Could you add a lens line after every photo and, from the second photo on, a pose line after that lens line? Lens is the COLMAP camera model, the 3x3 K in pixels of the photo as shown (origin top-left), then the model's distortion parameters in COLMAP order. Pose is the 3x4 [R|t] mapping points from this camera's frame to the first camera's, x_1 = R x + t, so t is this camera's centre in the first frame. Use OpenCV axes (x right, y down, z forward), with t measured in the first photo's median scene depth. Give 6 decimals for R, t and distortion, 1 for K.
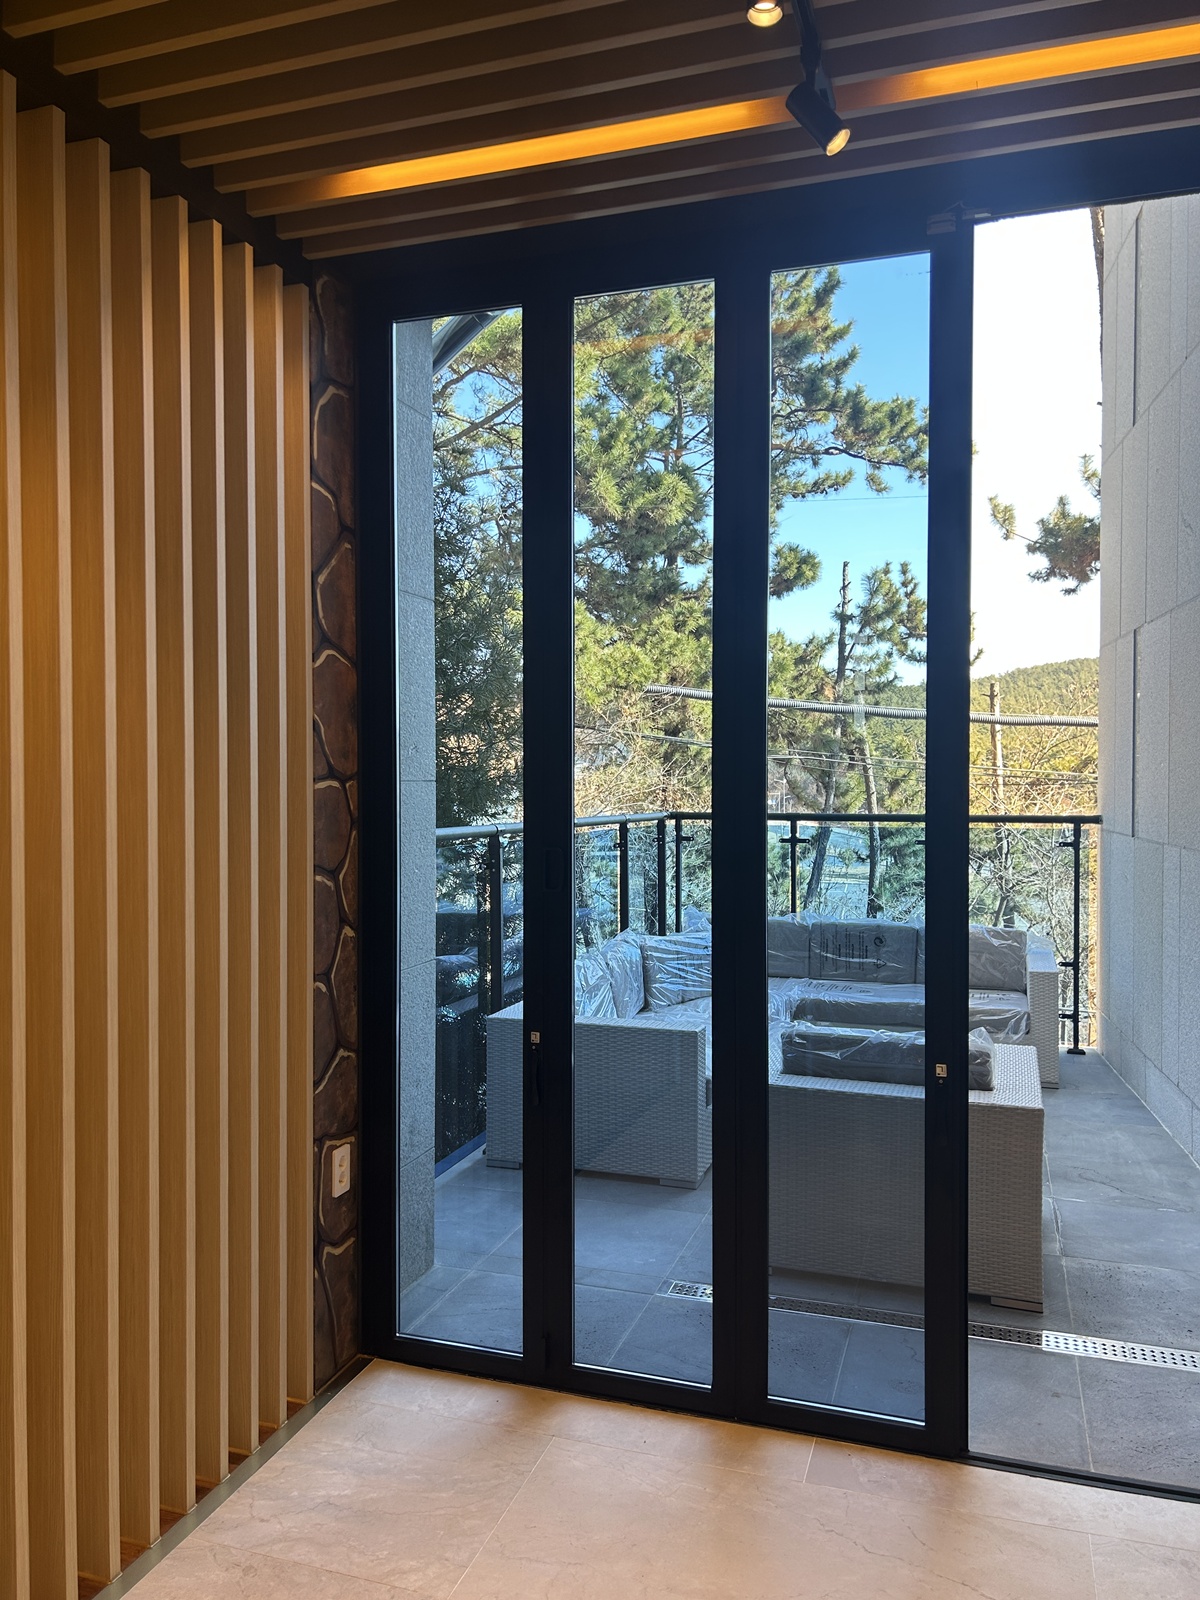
lens RADIAL K [[1209.2, 0, 586.4], [0, 1209.2, 802.6], [0, 0, 1]] dist [0.045211, -0.057045]
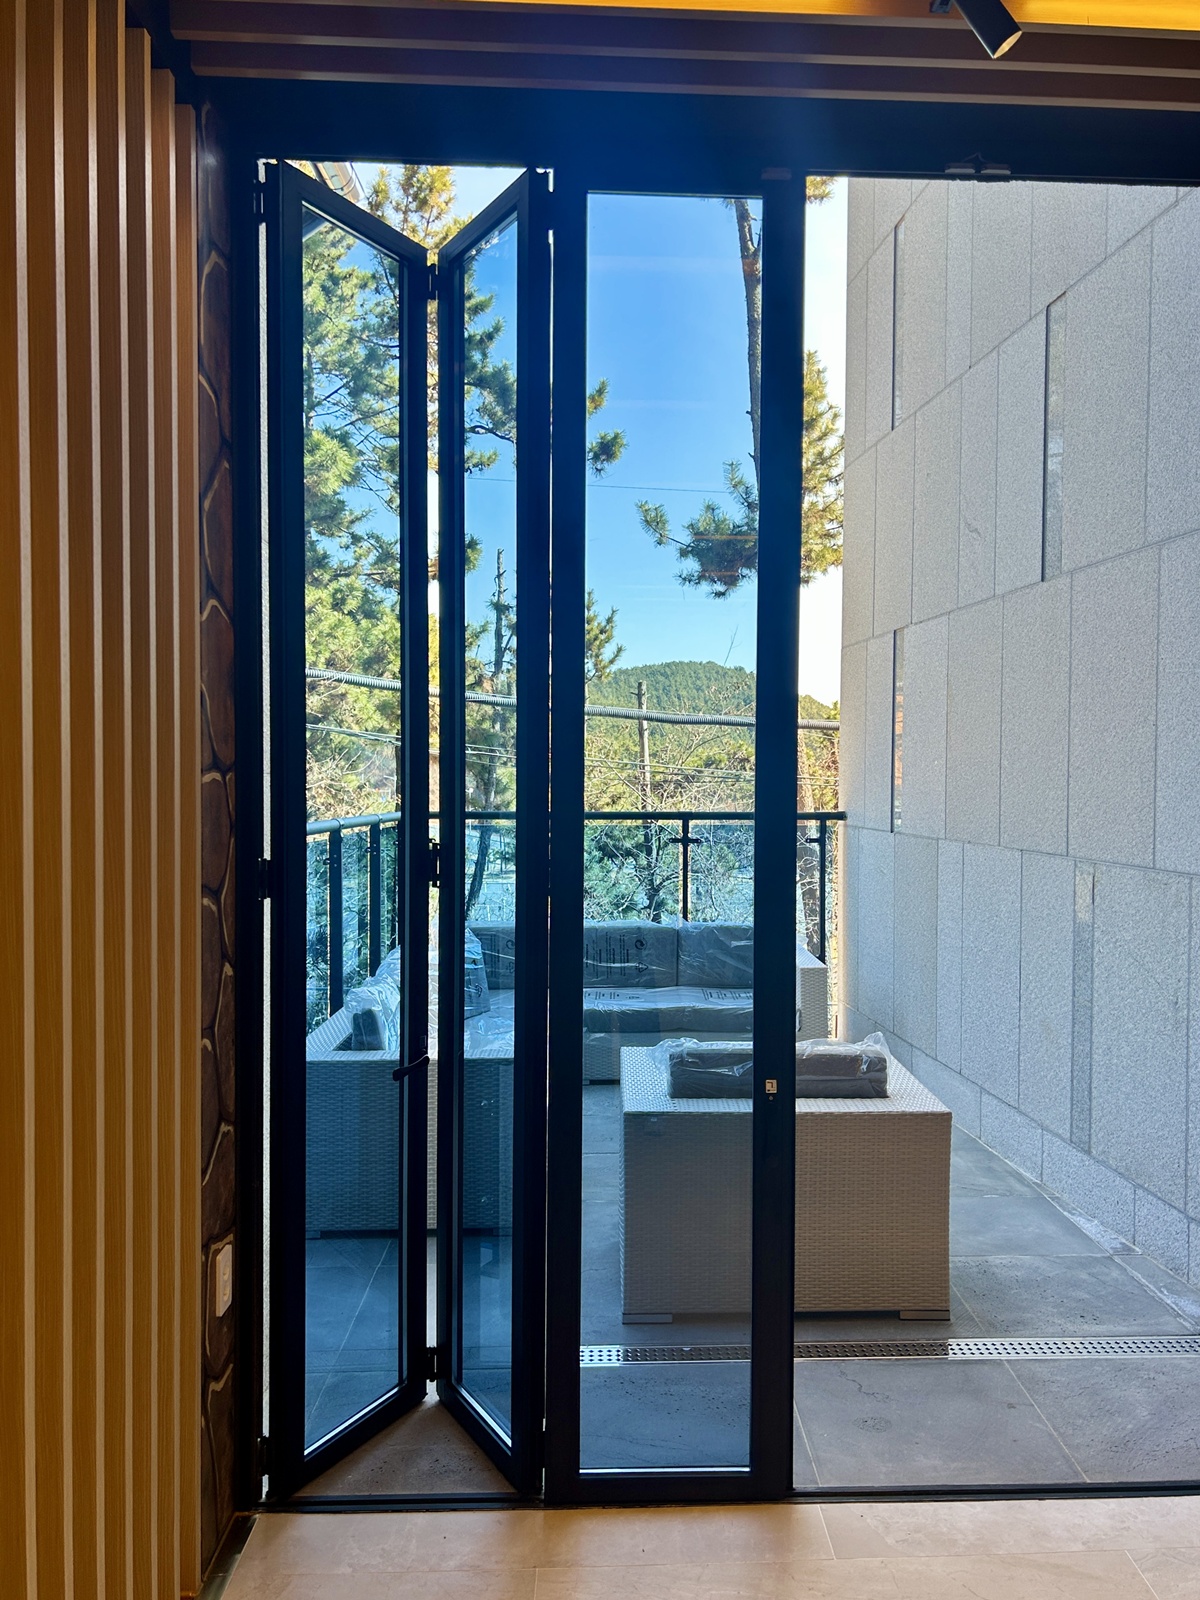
lens RADIAL K [[1259.9, 0, 652.2], [0, 1259.9, 815.4], [0, 0, 1]] dist [0.048834, -0.056620]
pose [[0.930707, -0.007364, 0.365692, -0.236806], [0.003095, 0.999920, 0.012260, -0.000066], [-0.365753, -0.010279, 0.930655, 0.154411]]
